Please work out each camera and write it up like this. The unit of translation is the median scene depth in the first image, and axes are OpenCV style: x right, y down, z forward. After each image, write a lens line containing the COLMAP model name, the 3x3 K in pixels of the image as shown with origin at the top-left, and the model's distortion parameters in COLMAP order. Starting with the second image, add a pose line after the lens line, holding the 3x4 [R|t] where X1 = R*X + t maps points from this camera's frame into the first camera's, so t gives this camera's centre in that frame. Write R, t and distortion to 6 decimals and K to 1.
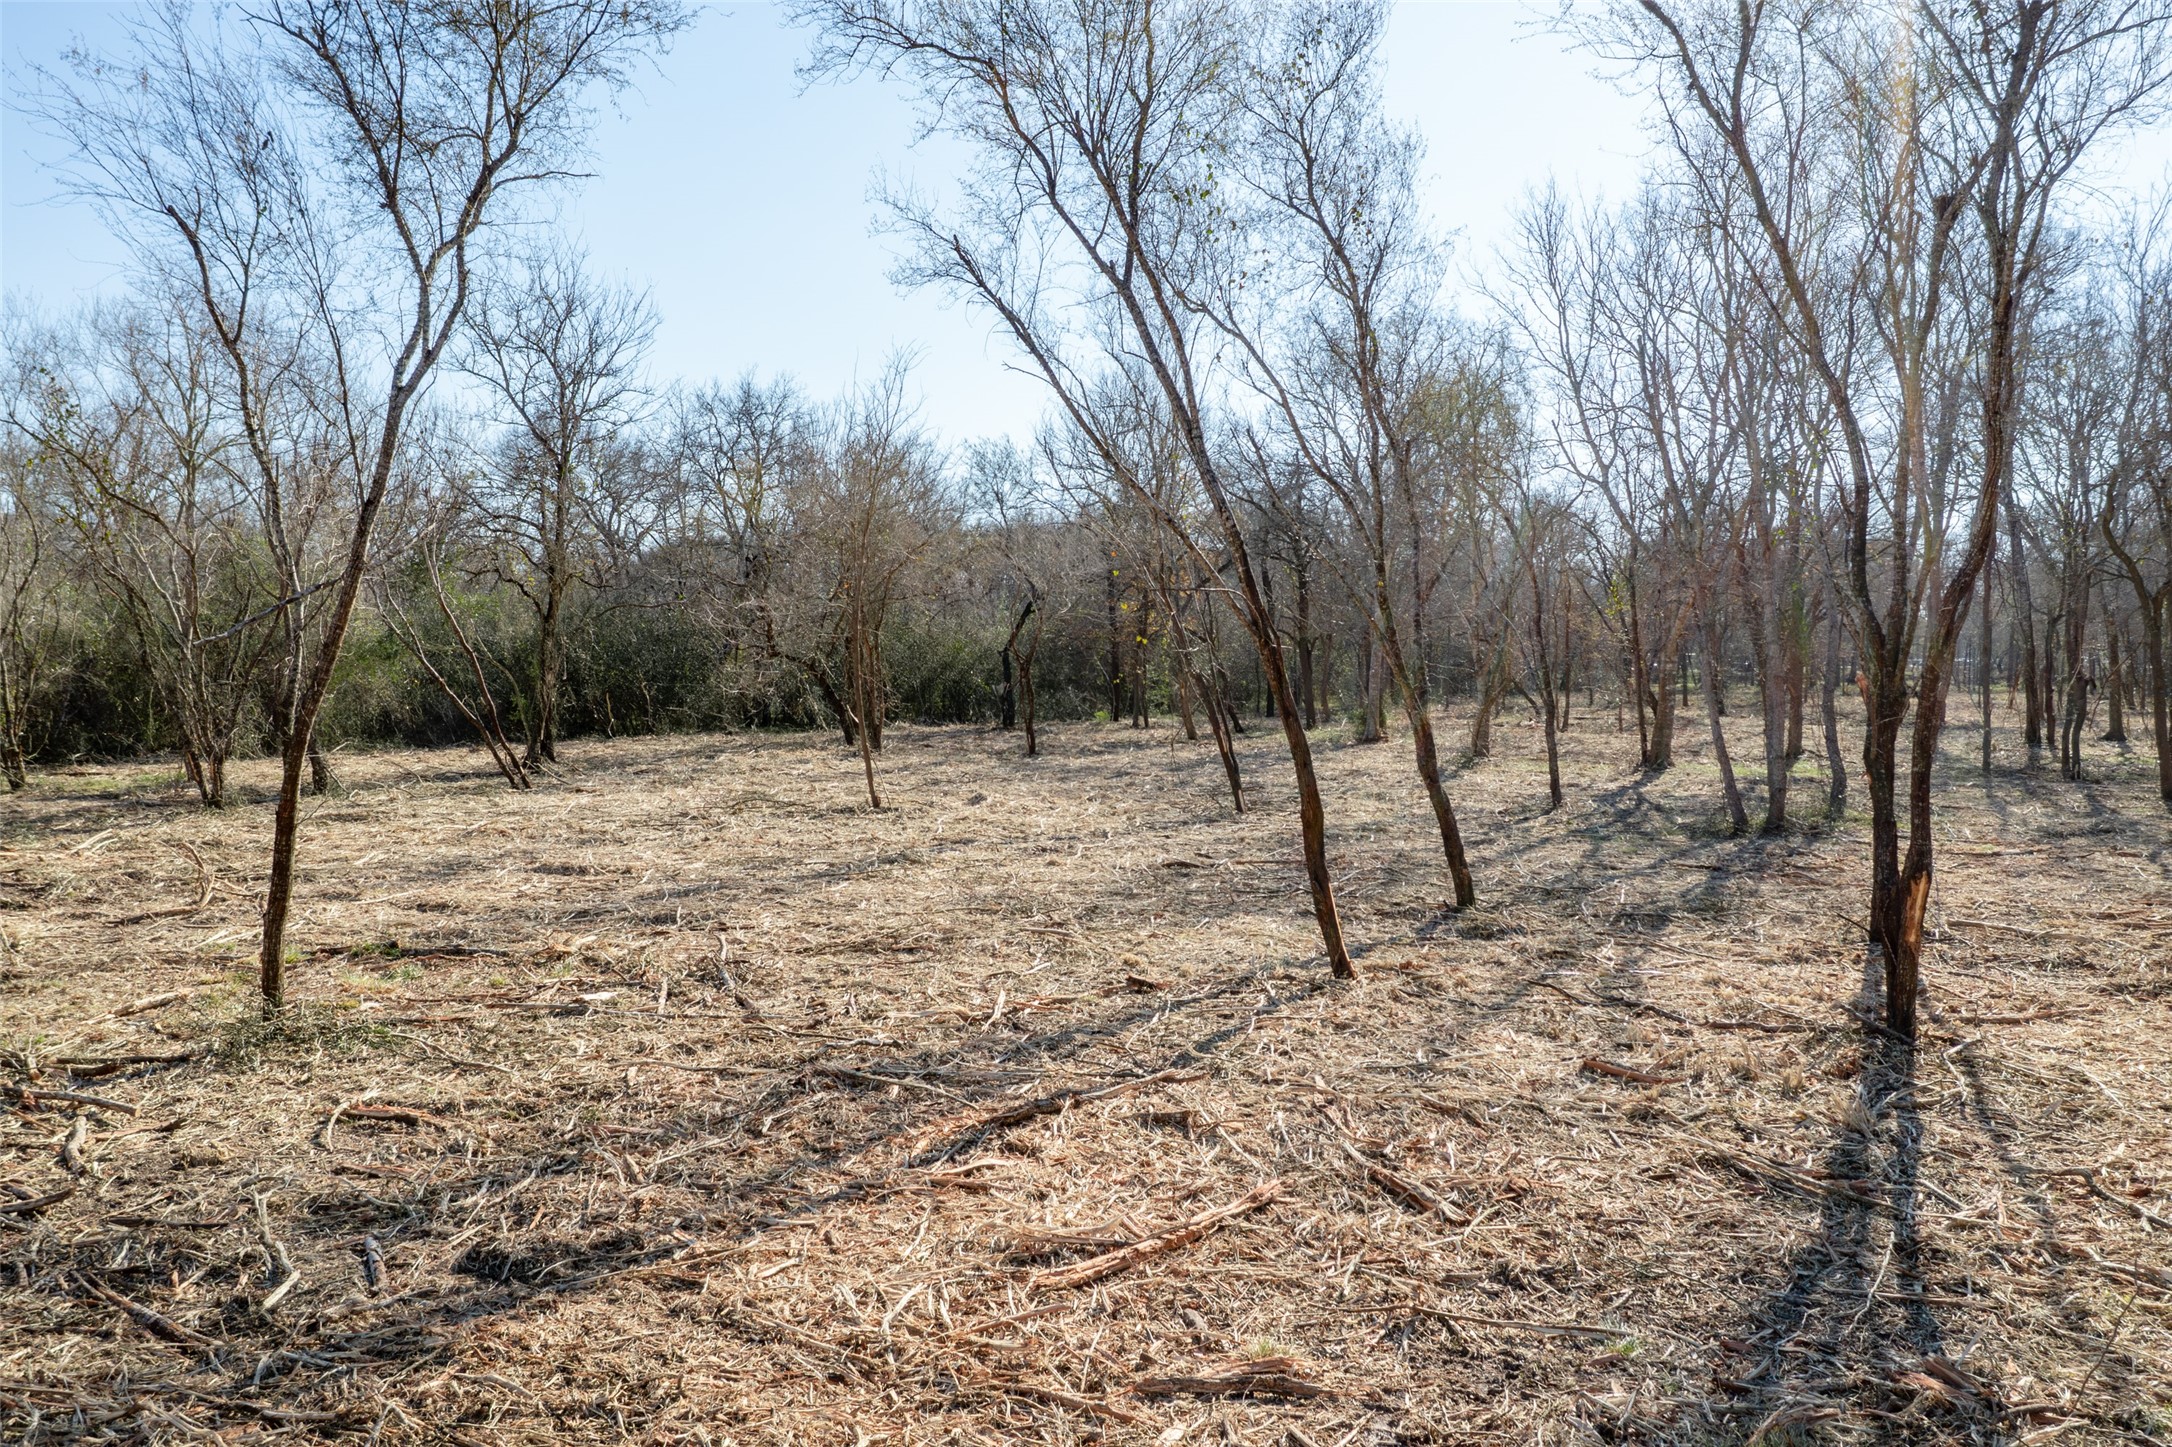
lens RADIAL K [[1745.1, 0, 1074.0], [0, 1745.1, 727.1], [0, 0, 1]] dist [-0.025857, 0.007990]
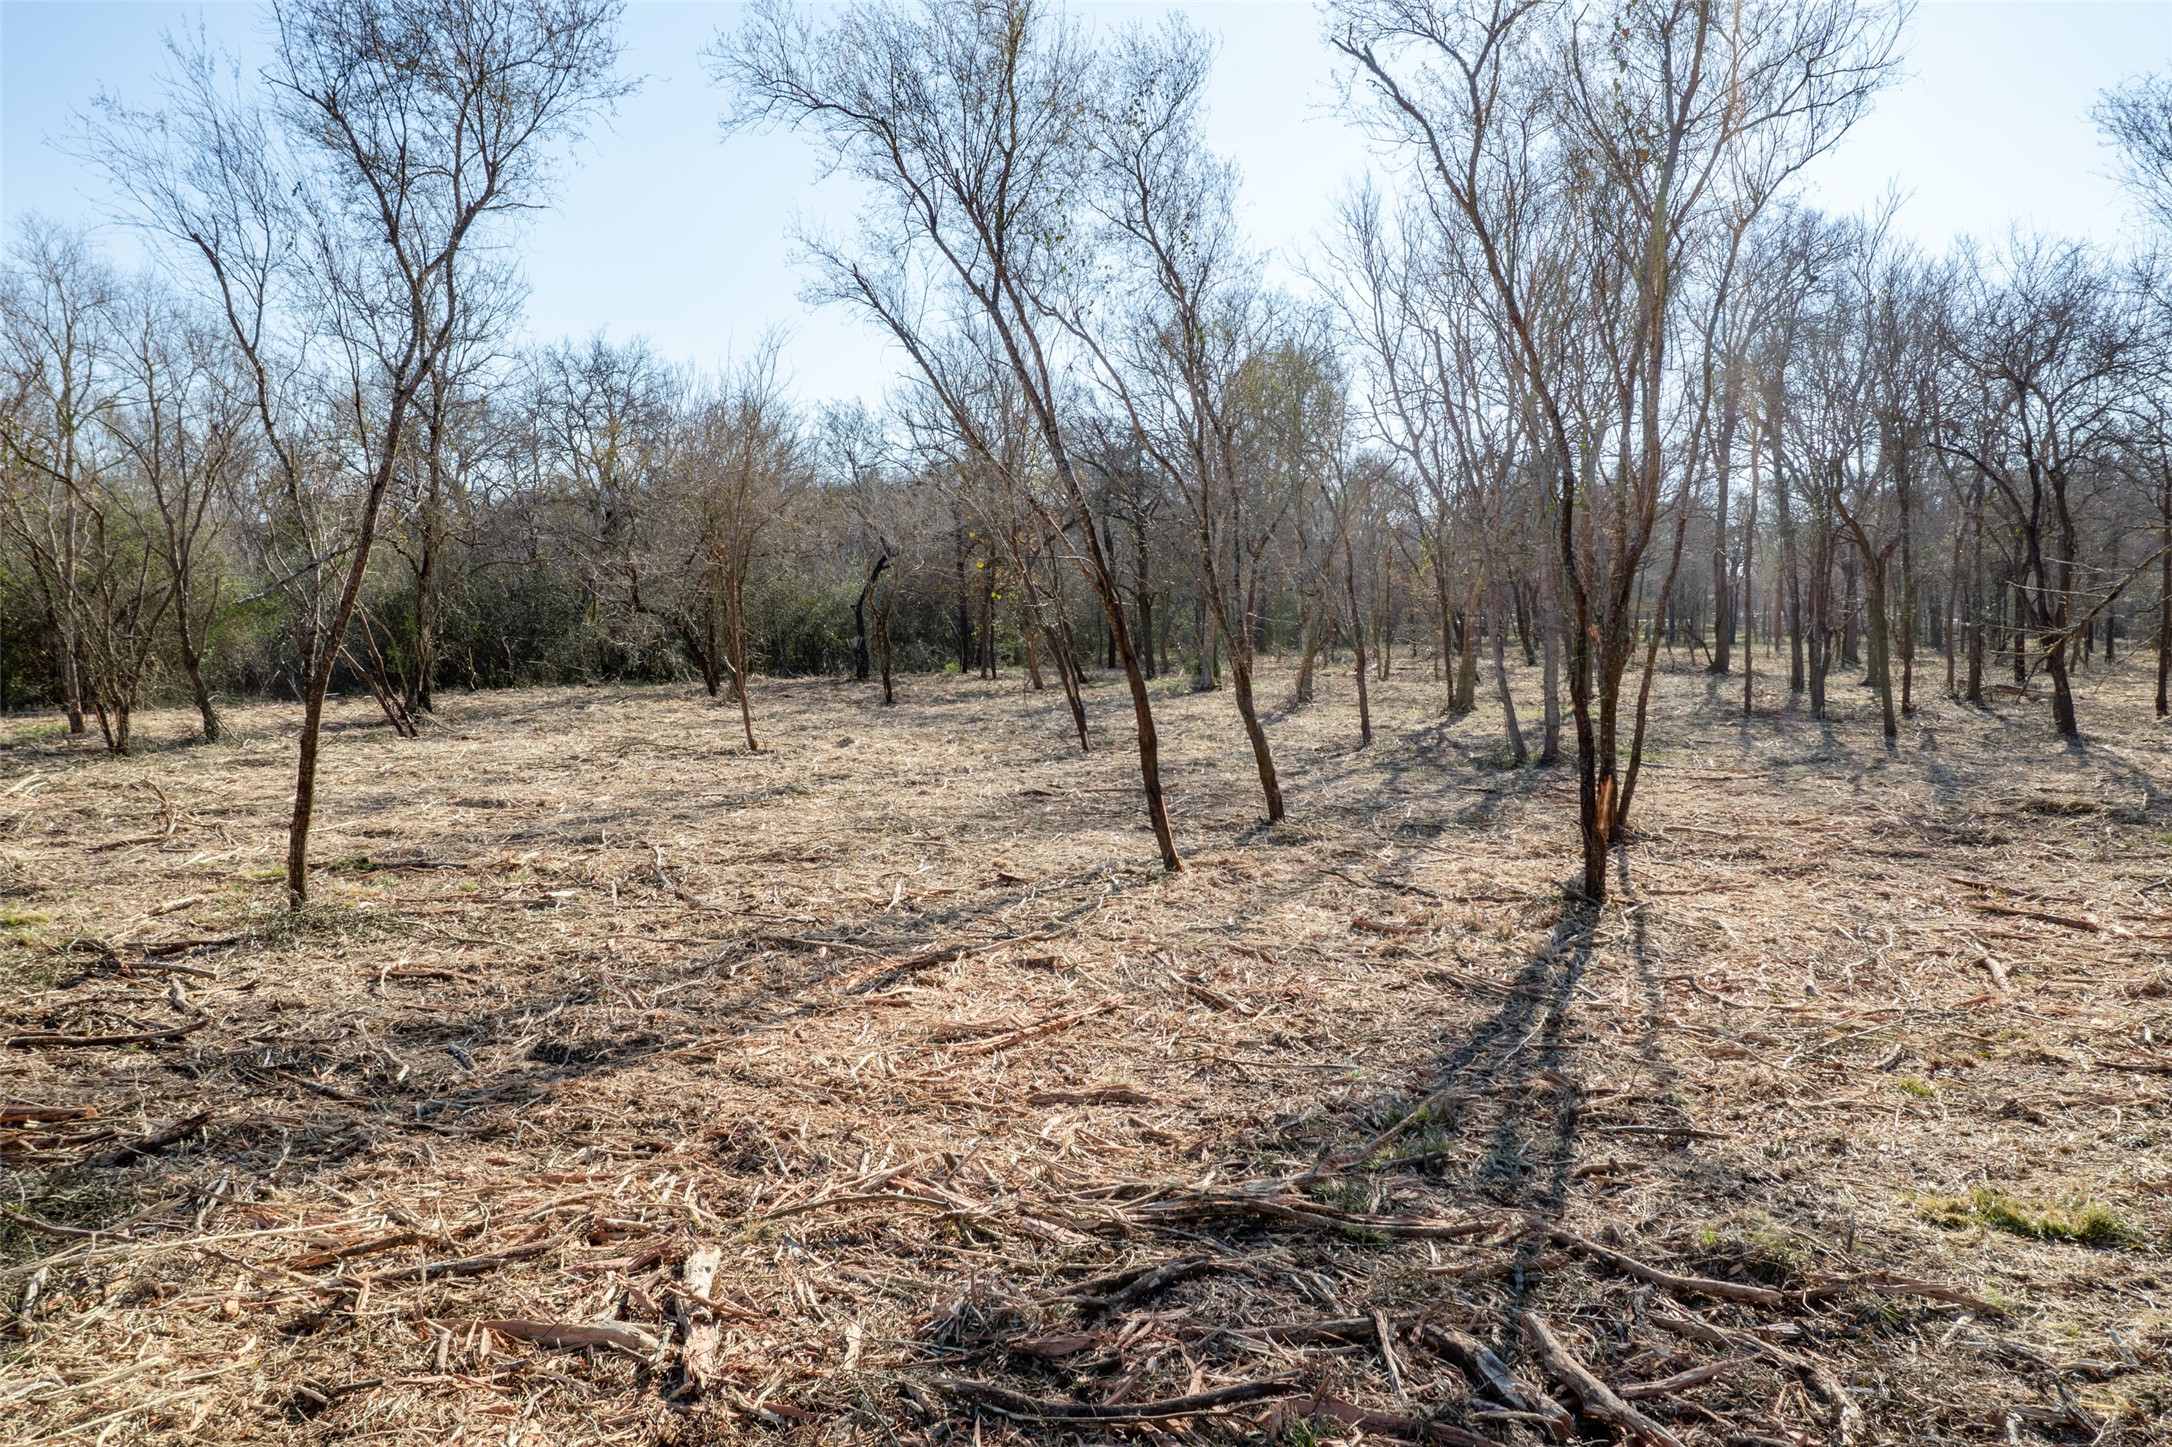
lens RADIAL K [[1745.1, 0, 1074.0], [0, 1745.1, 727.1], [0, 0, 1]] dist [-0.025857, 0.007990]
pose [[0.995896, -0.006783, 0.090245, -0.024658], [0.004413, 0.999641, 0.026437, 0.007908], [-0.090392, -0.025931, 0.995569, -0.207009]]
